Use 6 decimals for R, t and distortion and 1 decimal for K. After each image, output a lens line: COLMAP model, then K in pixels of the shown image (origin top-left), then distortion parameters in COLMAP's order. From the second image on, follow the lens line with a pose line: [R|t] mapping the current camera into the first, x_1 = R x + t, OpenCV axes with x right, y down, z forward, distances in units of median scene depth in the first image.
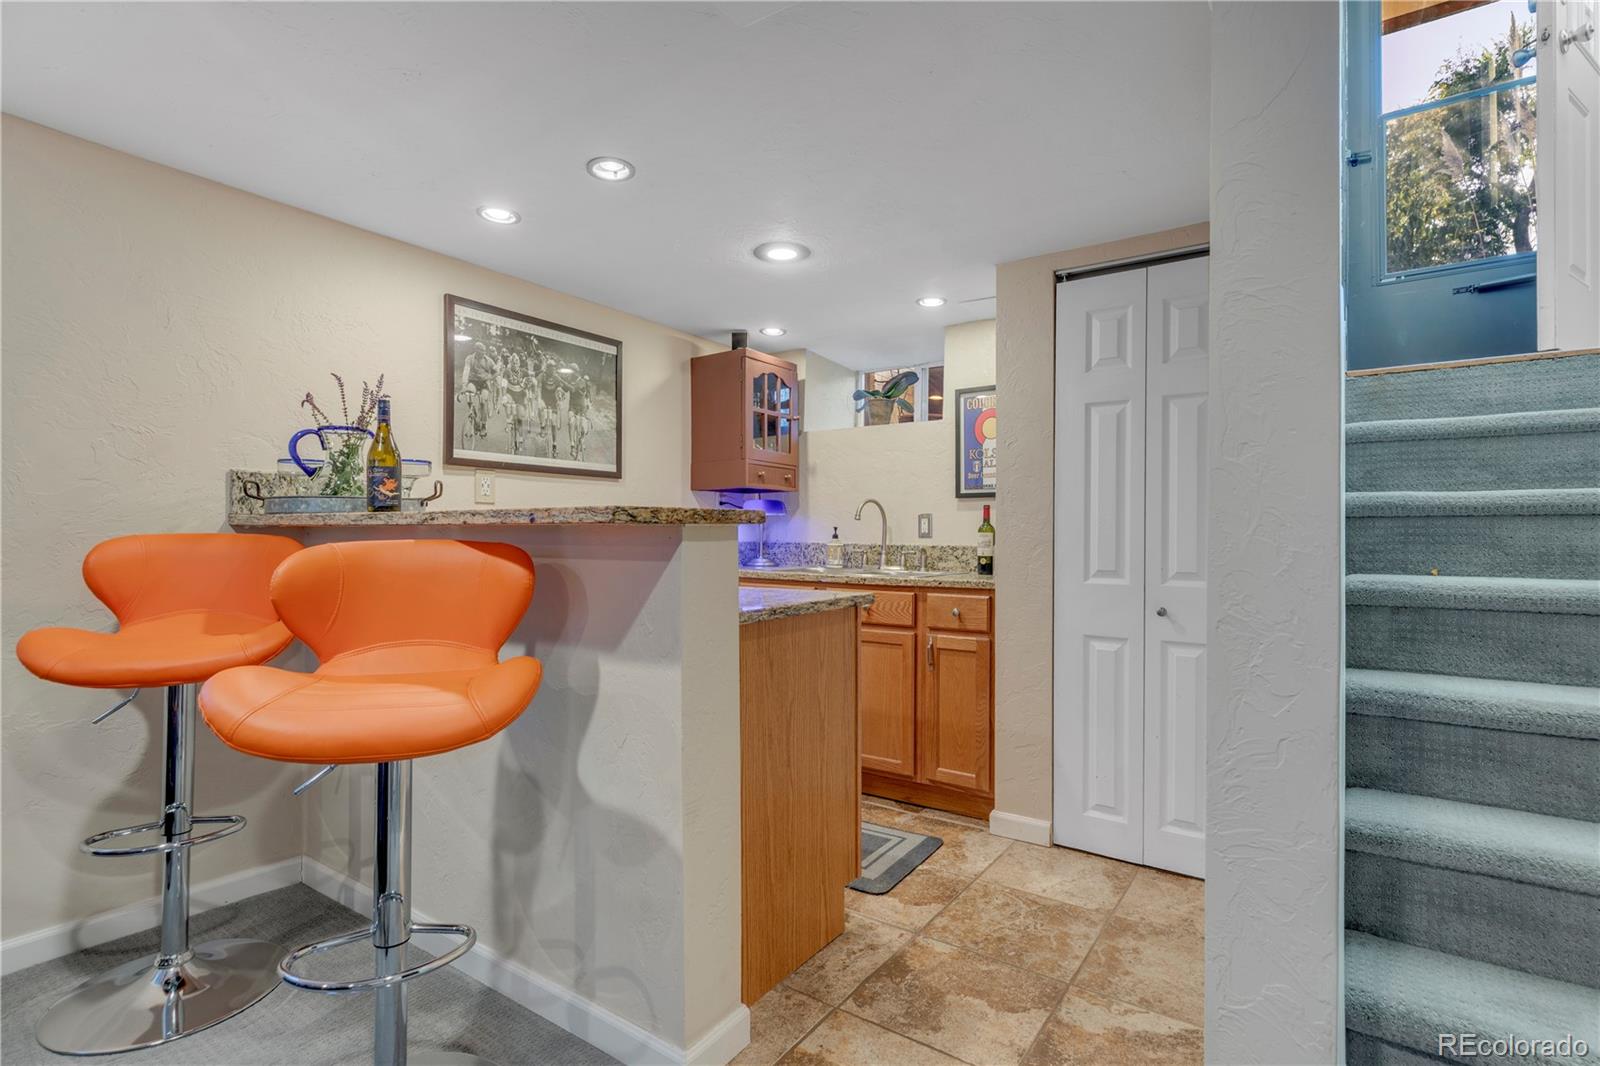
lens RADIAL K [[741.9, 0, 801.2], [0, 741.9, 534.7], [0, 0, 1]] dist [0.003806, 0.001281]
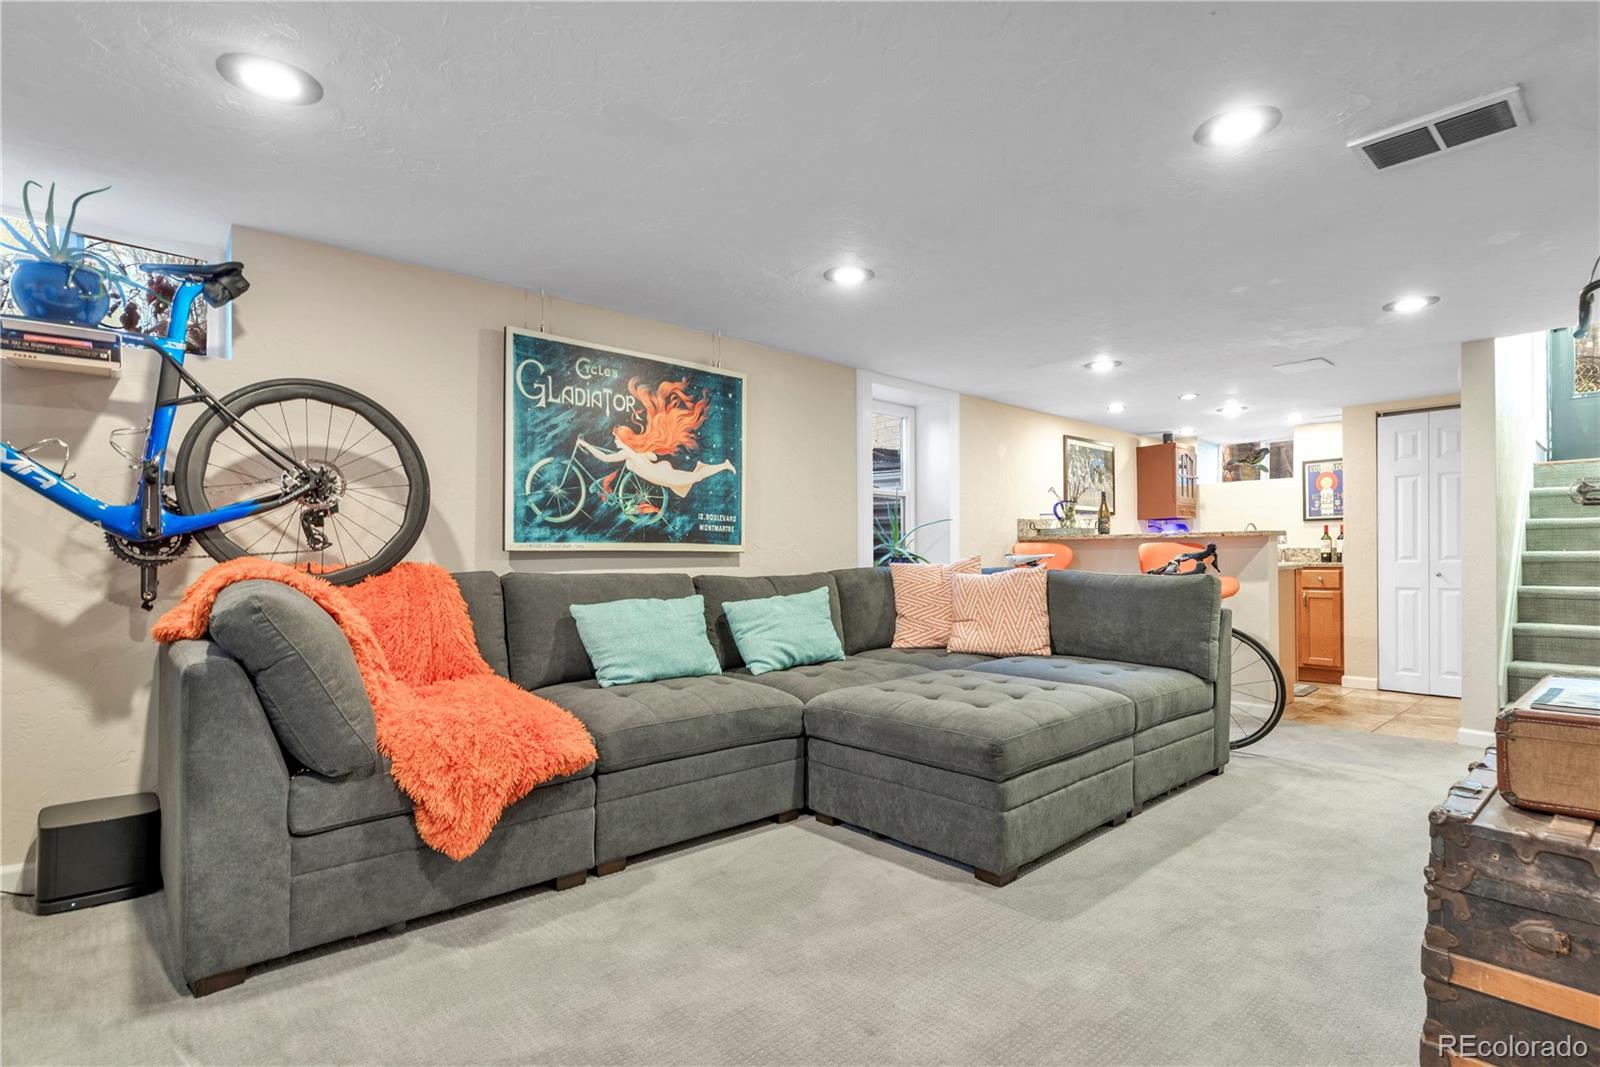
lens RADIAL K [[760.9, 0, 819.7], [0, 760.9, 557.0], [0, 0, 1]] dist [0.000279, 0.000432]
pose [[0.978849, -0.012366, -0.204211, -0.713104], [0.013175, 0.999910, 0.002601, 0.021588], [0.204161, -0.005237, 0.978923, -1.326519]]
